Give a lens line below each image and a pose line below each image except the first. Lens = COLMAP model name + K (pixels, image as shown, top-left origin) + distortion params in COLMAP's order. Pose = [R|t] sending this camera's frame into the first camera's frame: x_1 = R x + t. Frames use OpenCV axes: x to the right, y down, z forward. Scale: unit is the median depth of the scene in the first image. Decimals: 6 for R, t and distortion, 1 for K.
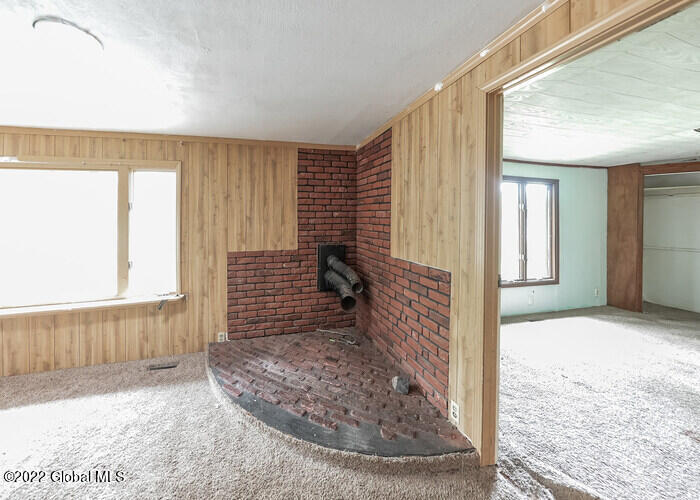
lens RADIAL K [[239.7, 0, 379.2], [0, 239.7, 225.8], [0, 0, 1]] dist [-0.002711, -0.000110]
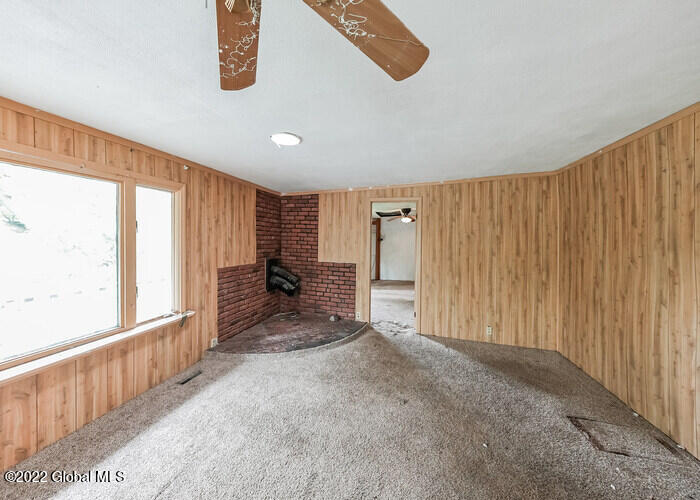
lens RADIAL K [[257.5, 0, 346.7], [0, 257.5, 245.4], [0, 0, 1]] dist [-0.001454, -0.000112]
pose [[0.469839, -0.002862, 0.882747, -1.509712], [0.000577, 0.999996, 0.002935, -0.006181], [-0.882752, -0.000870, 0.469839, -0.152334]]
